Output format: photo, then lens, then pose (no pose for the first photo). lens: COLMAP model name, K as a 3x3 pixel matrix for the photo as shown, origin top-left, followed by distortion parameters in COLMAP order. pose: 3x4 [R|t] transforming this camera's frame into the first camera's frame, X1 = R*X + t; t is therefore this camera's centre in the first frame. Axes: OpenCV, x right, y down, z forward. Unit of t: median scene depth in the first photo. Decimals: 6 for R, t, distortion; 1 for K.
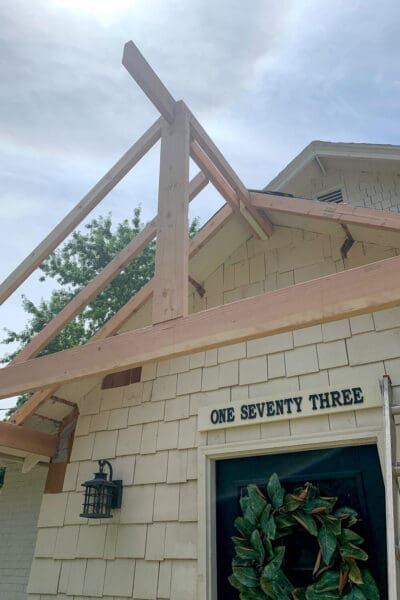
lens RADIAL K [[467.3, 0, 198.6], [0, 467.3, 296.8], [0, 0, 1]] dist [0.003771, -0.006845]
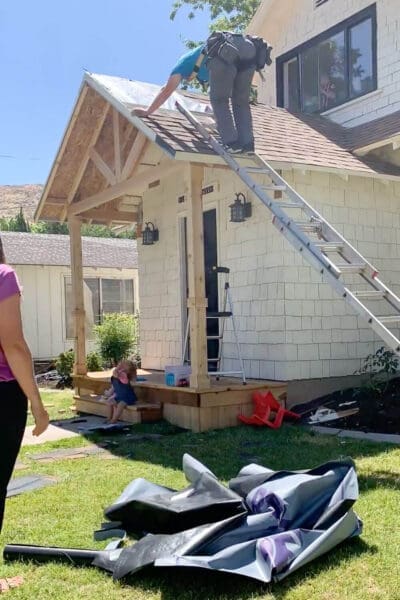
lens RADIAL K [[665.0, 0, 209.3], [0, 665.0, 331.5], [0, 0, 1]] dist [0.086961, -0.249132]
pose [[0.895585, -0.037779, -0.443283, 1.611903], [0.259463, 0.853742, 0.451446, -0.643962], [0.361394, -0.519324, 0.774401, -1.848386]]
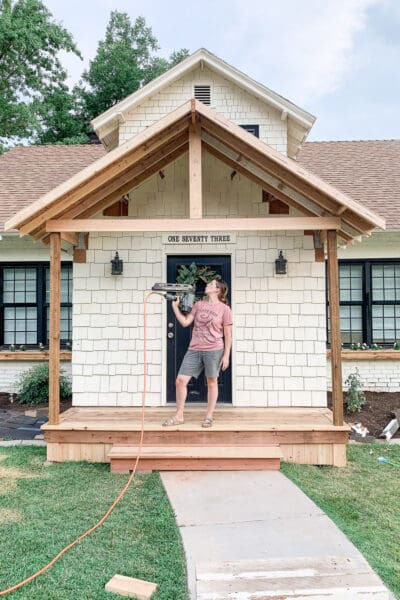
lens RADIAL K [[457.0, 0, 200.2], [0, 457.0, 296.3], [0, 0, 1]] dist [0.039598, -0.051655]
pose [[0.866425, 0.005304, 0.499279, -1.012736], [-0.238286, 0.883119, 0.404130, -0.475529], [-0.438779, -0.469119, 0.766420, -1.030589]]
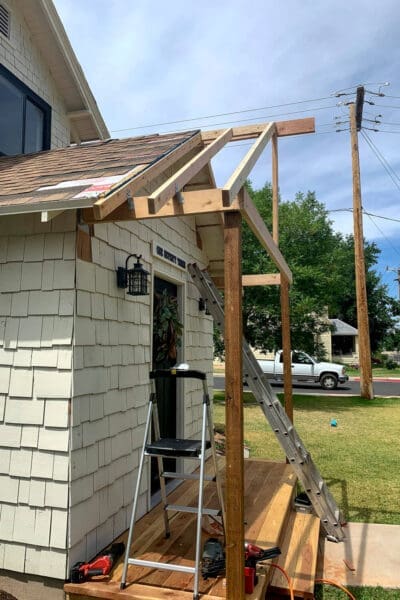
lens RADIAL K [[457.0, 0, 200.2], [0, 457.0, 296.3], [0, 0, 1]] dist [0.039598, -0.051655]
pose [[-0.266127, 0.092366, 0.959503, -1.531457], [-0.489199, 0.844745, -0.217003, 0.669977], [-0.830578, -0.527138, -0.179624, 1.078294]]
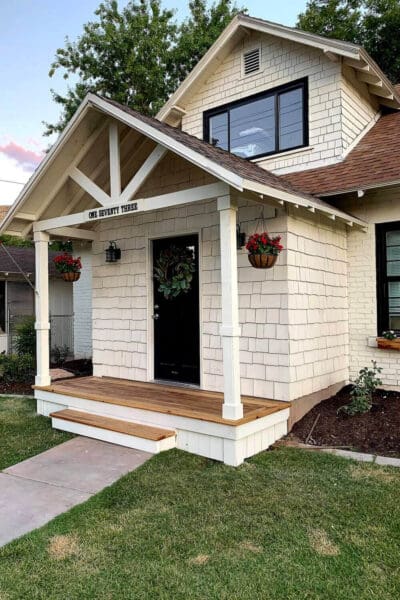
lens RADIAL K [[457.6, 0, 175.0], [0, 457.6, 298.9], [0, 0, 1]] dist [0.007772, -0.000246]
pose [[0.989070, -0.027992, -0.144768, 0.513386], [0.095462, 0.869835, 0.484018, -0.575724], [0.112375, -0.492547, 0.863000, -1.326694]]
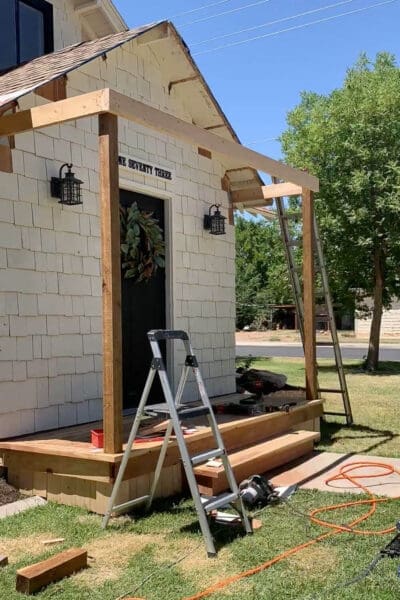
lens RADIAL K [[665.0, 0, 209.3], [0, 665.0, 331.5], [0, 0, 1]] dist [0.086961, -0.249132]
pose [[0.014230, -0.030945, 0.999420, -2.214337], [-0.493919, 0.868845, 0.033935, 0.527868], [-0.869391, -0.494116, -0.002921, 0.451169]]
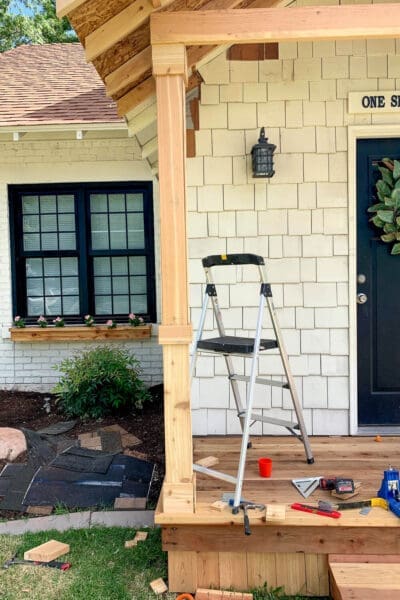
lens RADIAL K [[467.3, 0, 198.6], [0, 467.3, 296.8], [0, 0, 1]] dist [0.003771, -0.006845]
pose [[0.871498, -0.043977, 0.488424, -0.944702], [-0.222069, 0.852614, 0.473006, 0.210837], [-0.437238, -0.520687, 0.733285, 0.049083]]
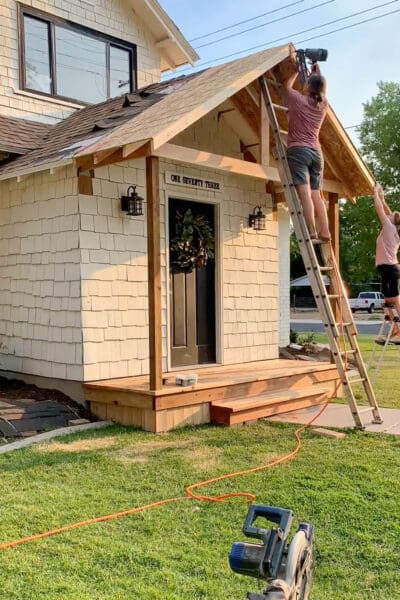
lens RADIAL K [[665.0, 0, 209.3], [0, 665.0, 331.5], [0, 0, 1]] dist [0.086961, -0.249132]
pose [[0.185744, -0.062683, 0.980597, -2.887846], [-0.483234, 0.863112, 0.146706, 0.331696], [-0.855561, -0.501107, 0.130028, 0.132022]]
